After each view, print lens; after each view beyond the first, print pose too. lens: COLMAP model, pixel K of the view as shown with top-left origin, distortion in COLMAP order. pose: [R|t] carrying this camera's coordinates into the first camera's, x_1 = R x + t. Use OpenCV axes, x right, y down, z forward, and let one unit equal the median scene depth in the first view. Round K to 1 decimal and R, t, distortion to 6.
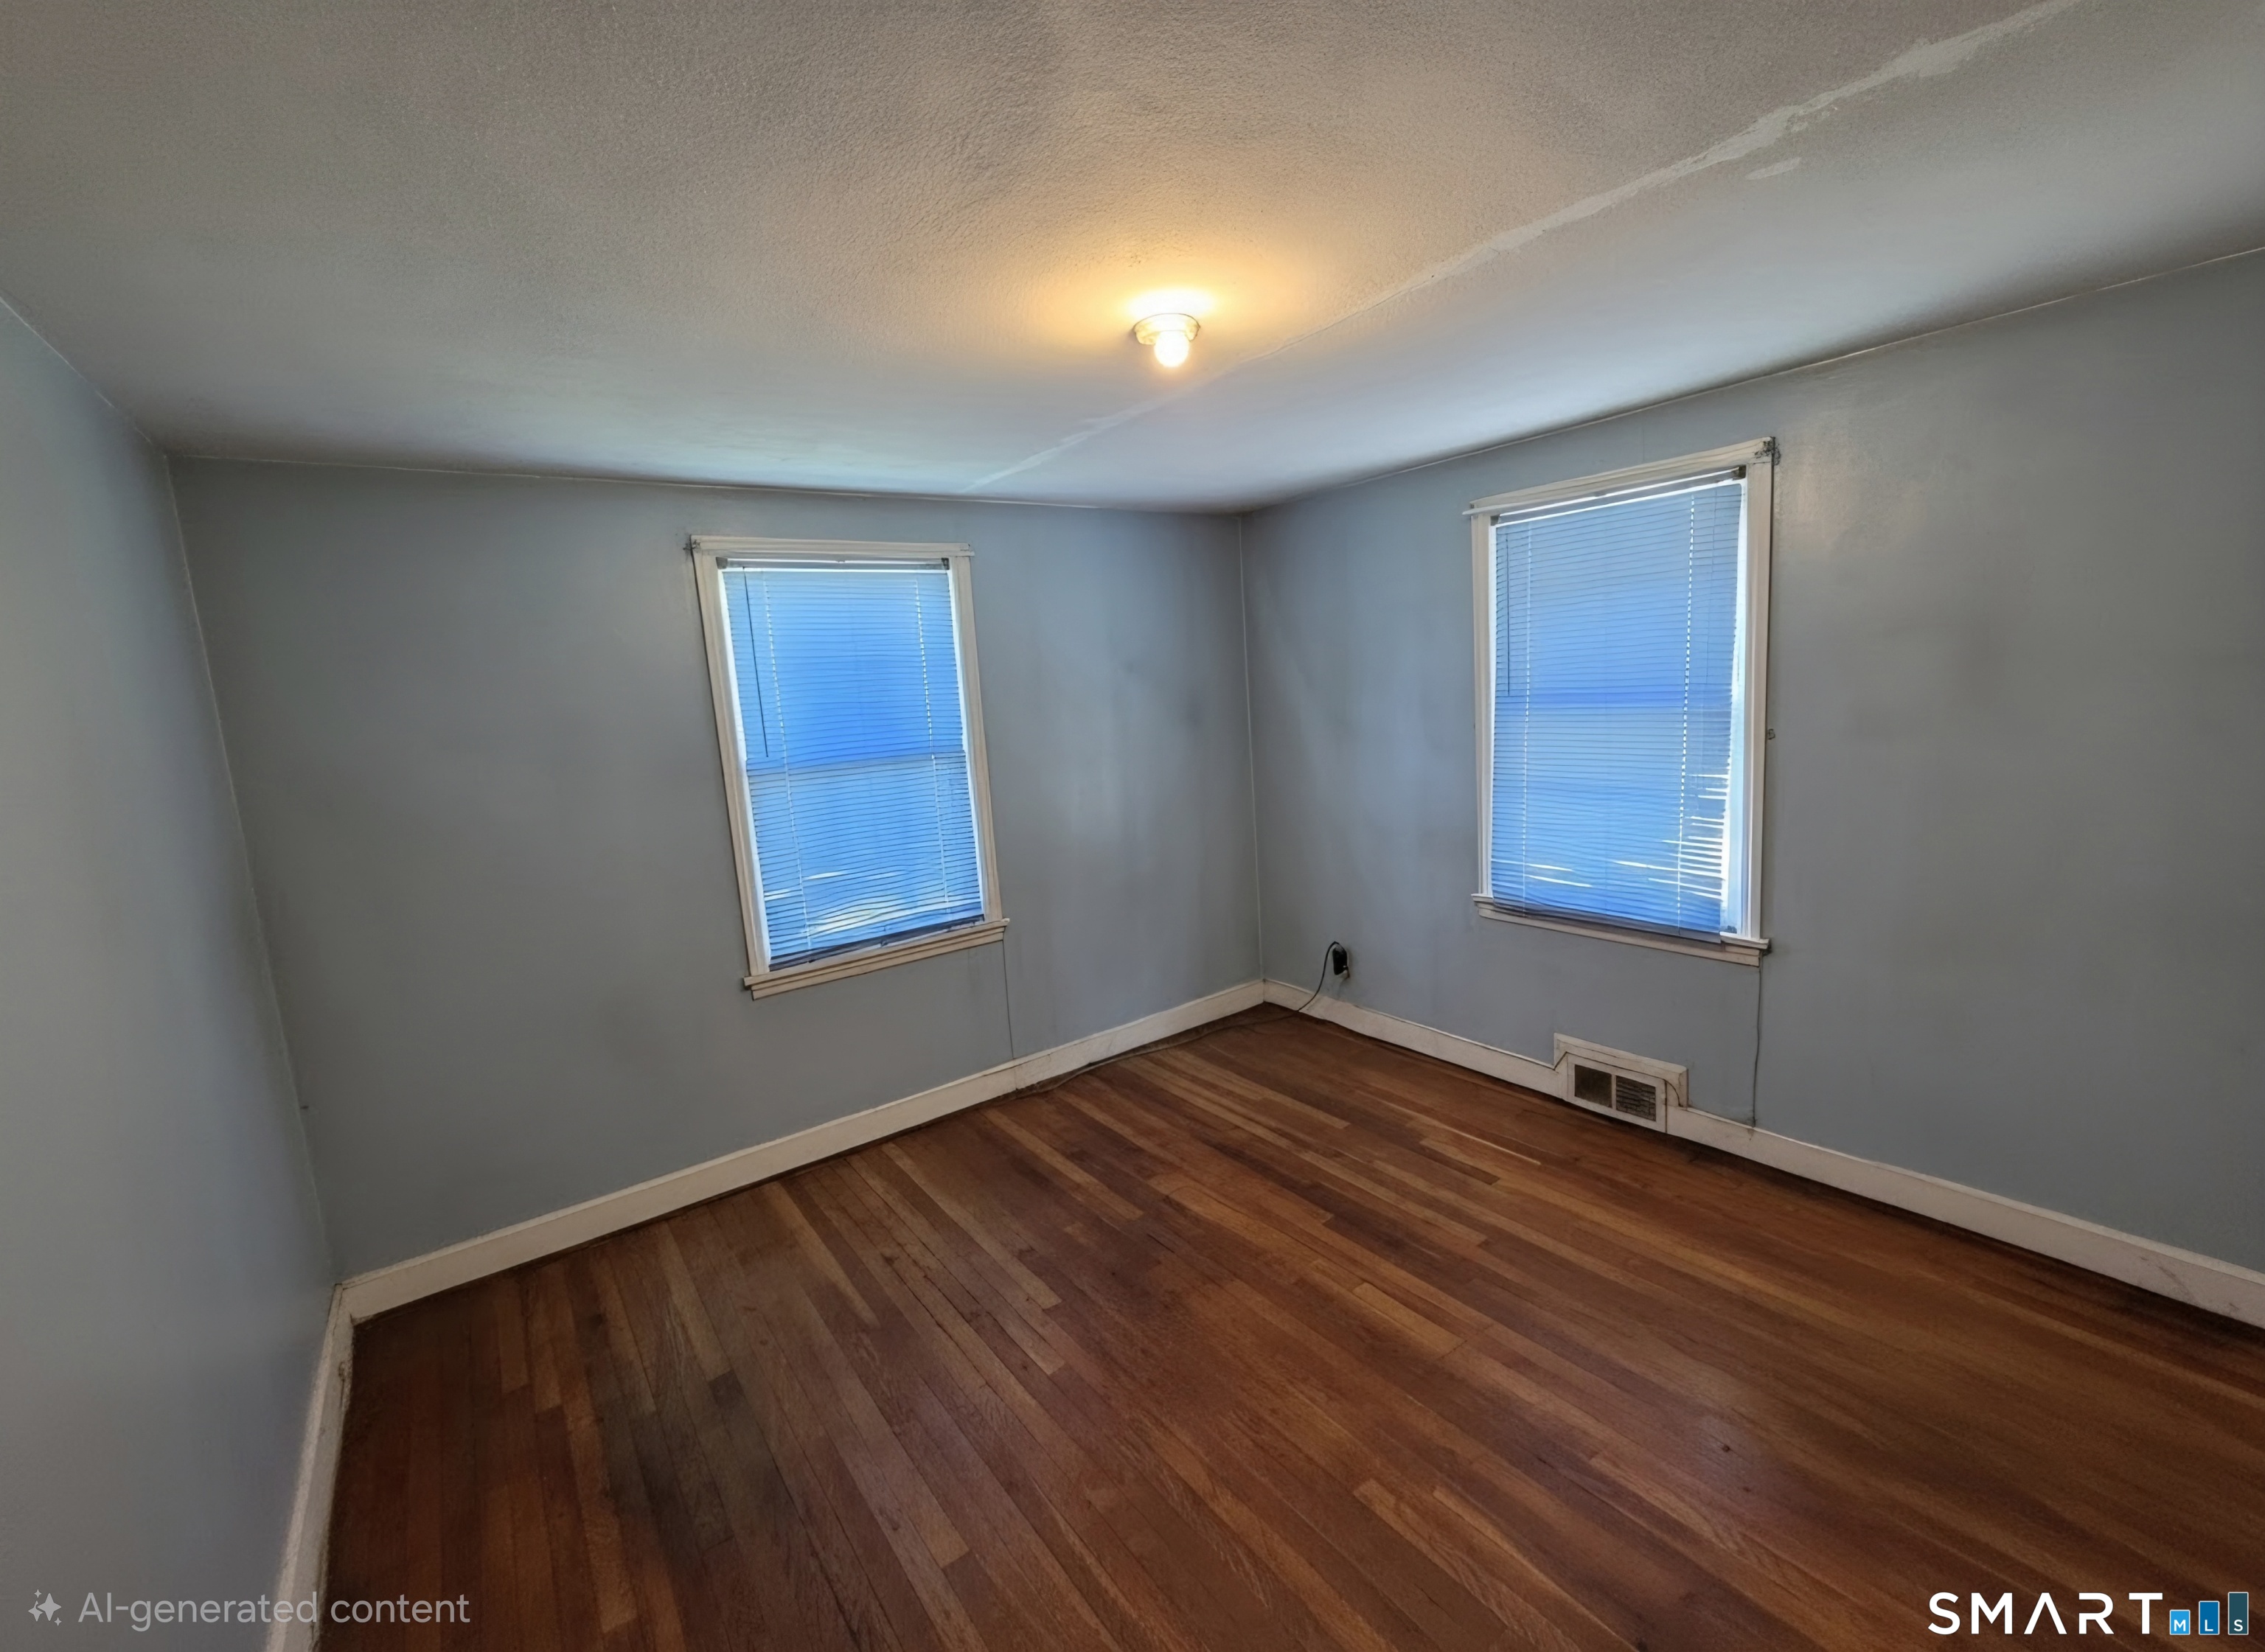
lens RADIAL K [[911.0, 0, 1144.3], [0, 911.0, 828.2], [0, 0, 1]] dist [0.000088, 0.000032]
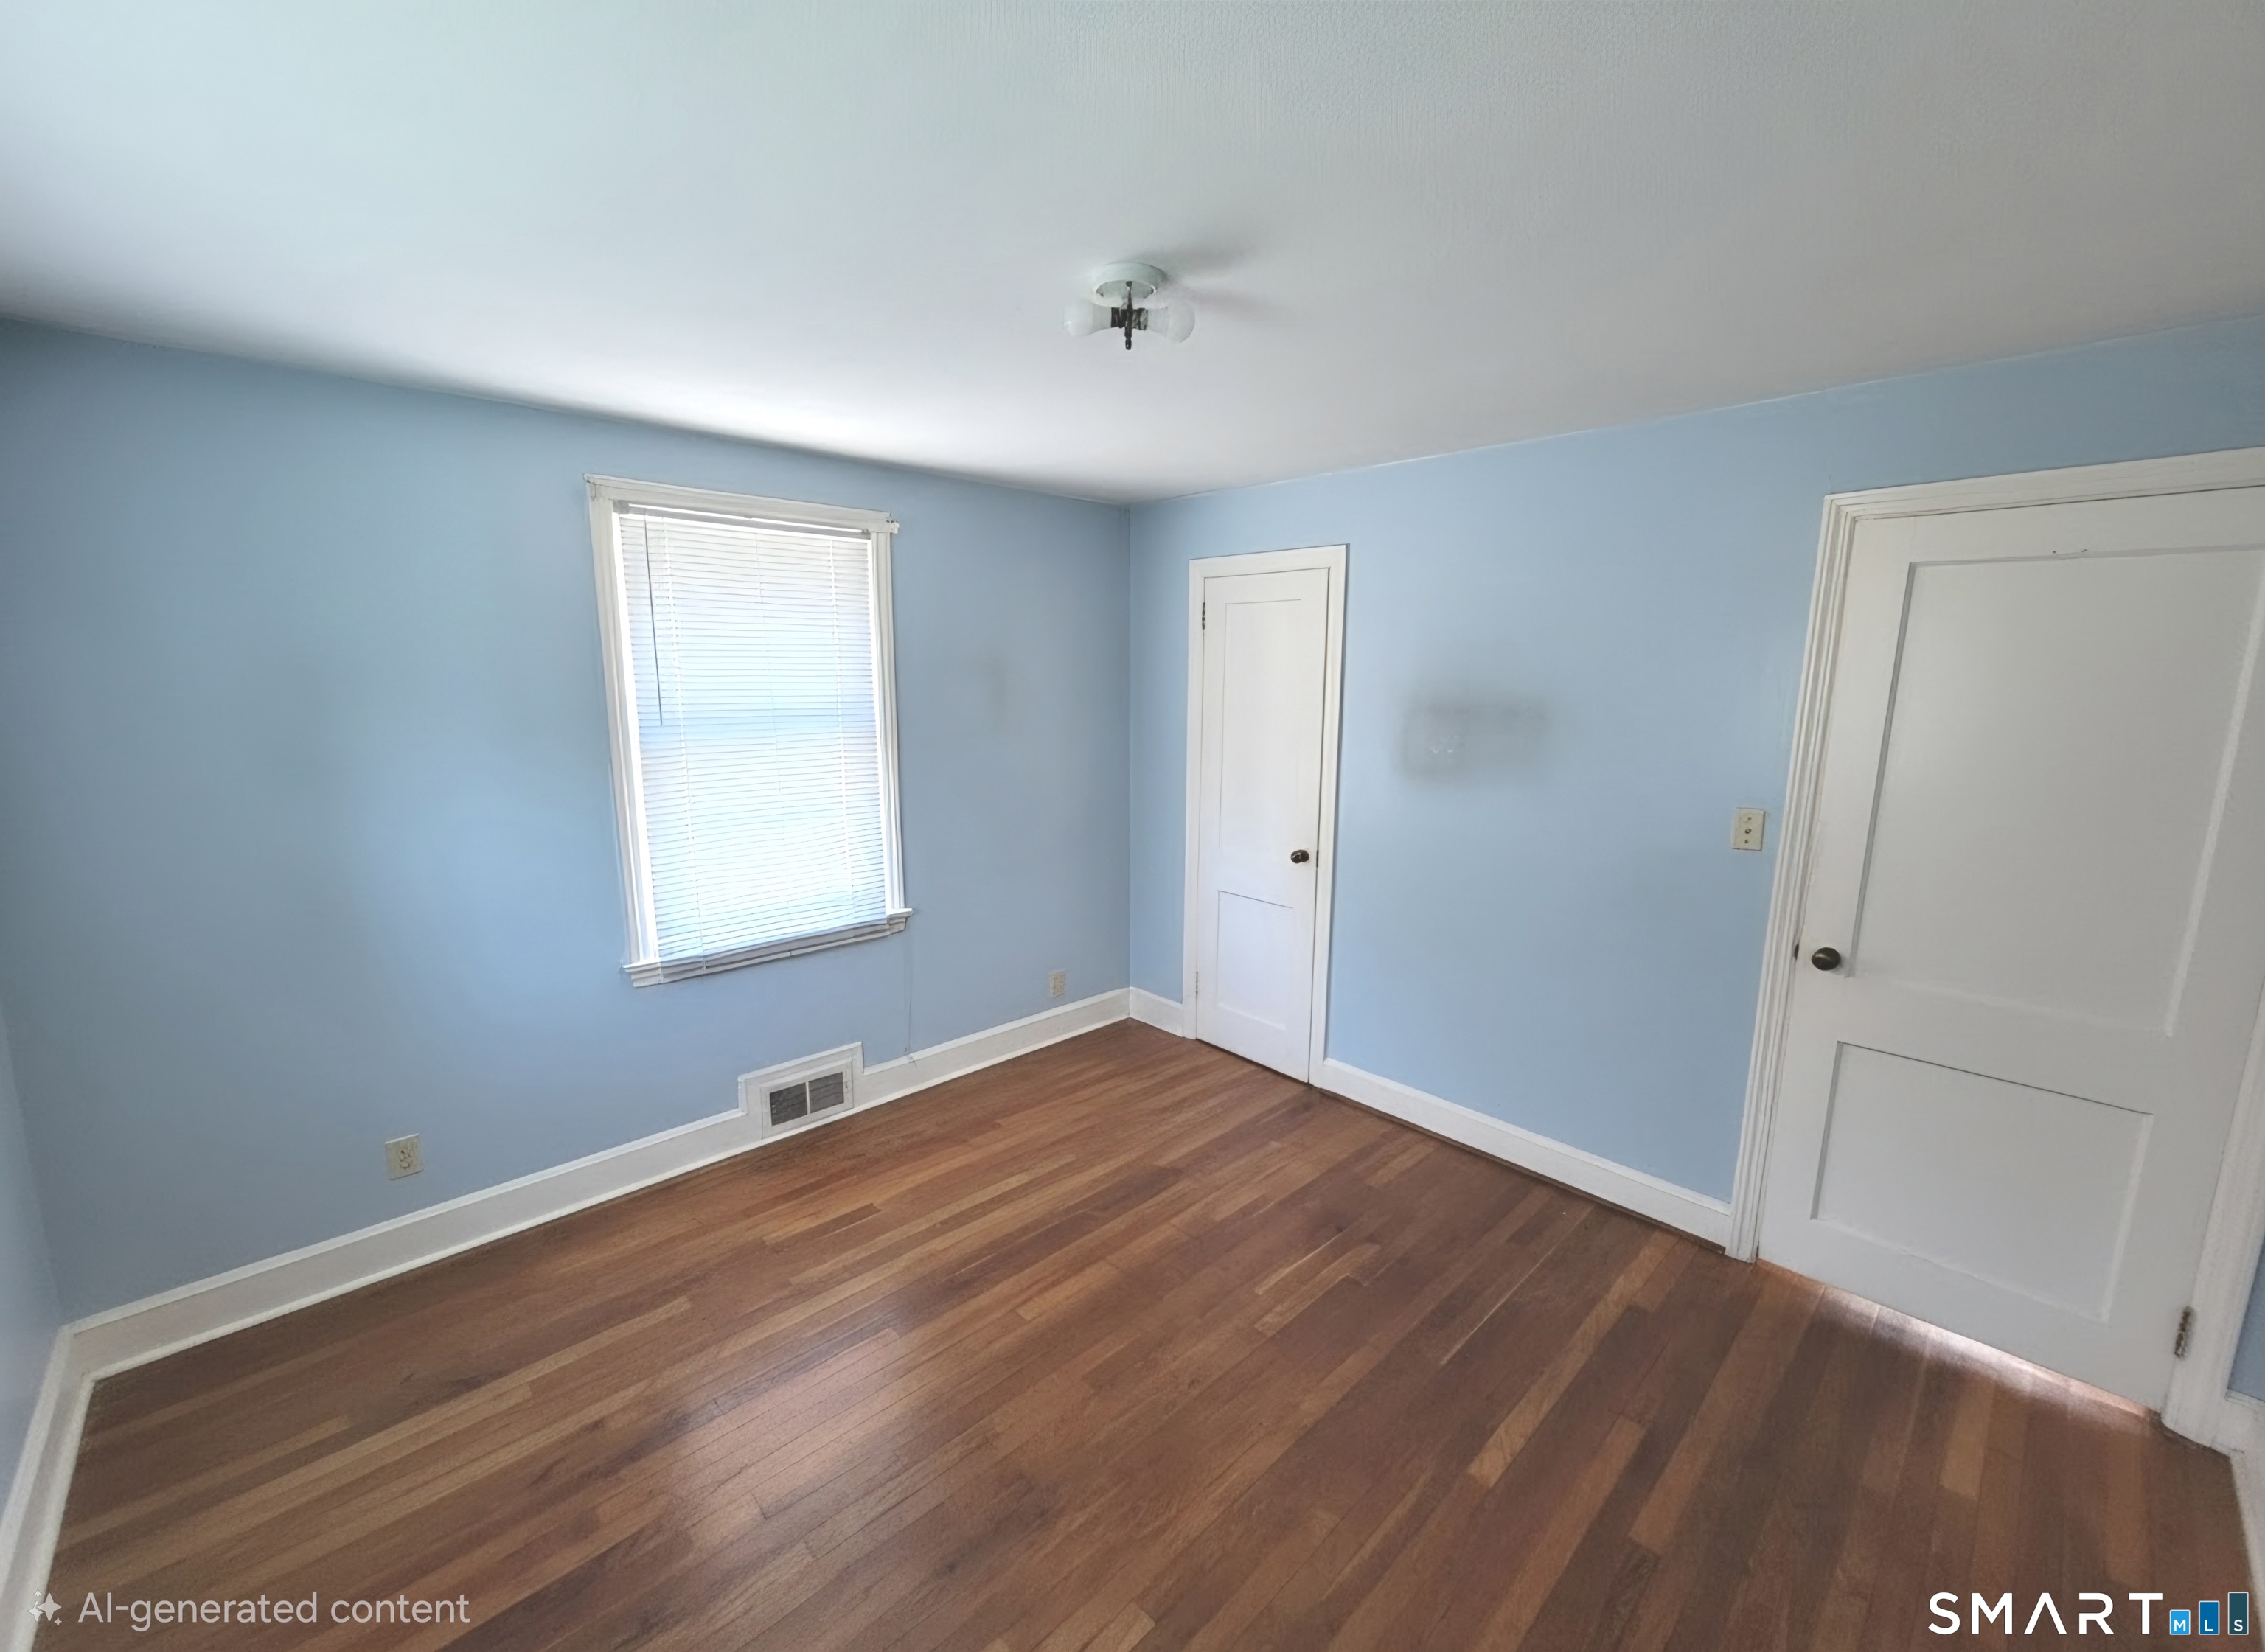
lens RADIAL K [[911.0, 0, 1144.3], [0, 911.0, 828.2], [0, 0, 1]] dist [0.000088, 0.000032]
pose [[-0.125967, -0.103792, 0.986590, -0.578572], [0.151732, 0.980794, 0.122555, -0.091323], [-0.980362, 0.165136, -0.107799, 0.744746]]
